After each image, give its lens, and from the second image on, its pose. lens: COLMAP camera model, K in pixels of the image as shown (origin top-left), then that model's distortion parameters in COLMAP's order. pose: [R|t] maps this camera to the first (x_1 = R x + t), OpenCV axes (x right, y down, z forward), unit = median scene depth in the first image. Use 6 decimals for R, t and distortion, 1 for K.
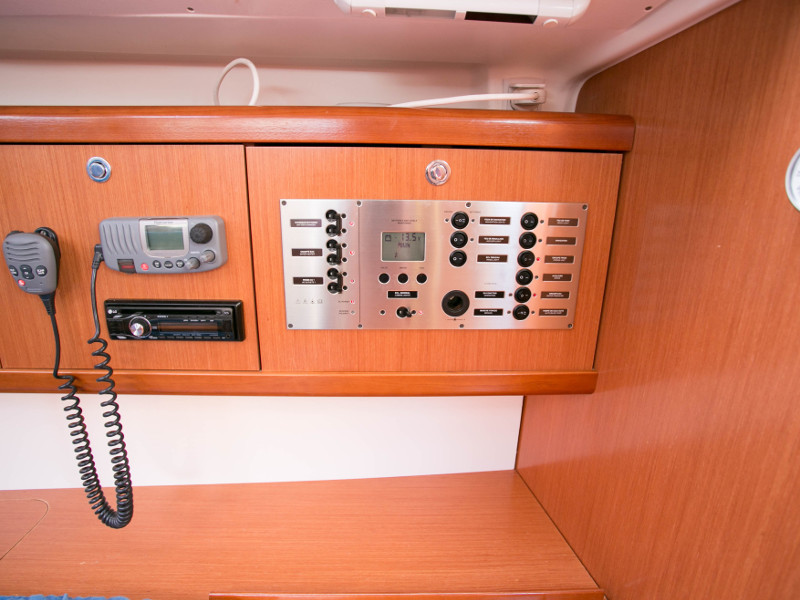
lens RADIAL K [[466.7, 0, 400.0], [0, 466.7, 300.0], [0, 0, 1]] dist [-0.030783, -0.000310]
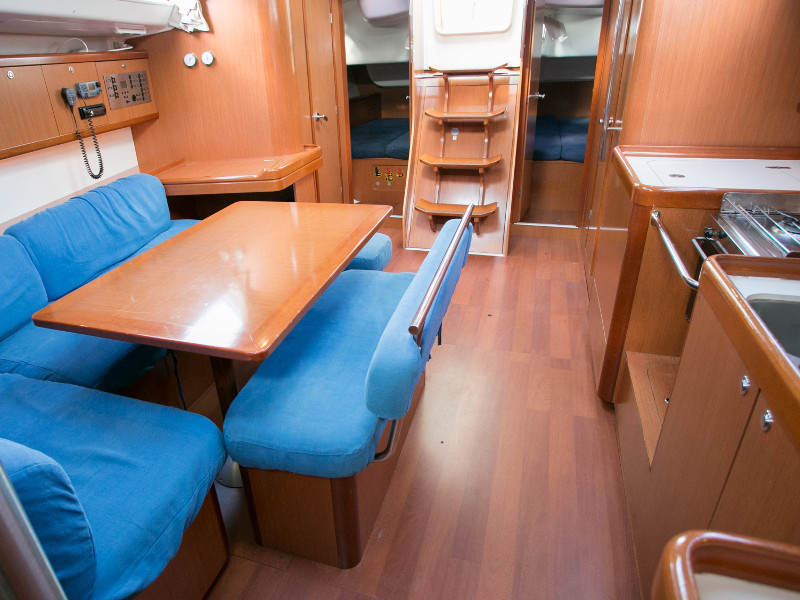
lens RADIAL K [[466.7, 0, 400.0], [0, 466.7, 300.0], [0, 0, 1]] dist [-0.030783, -0.000310]
pose [[0.120569, -0.497121, 0.859264, -4.401468], [0.313466, 0.840357, 0.442198, 0.496948], [-0.941914, 0.216035, 0.257151, -2.123926]]
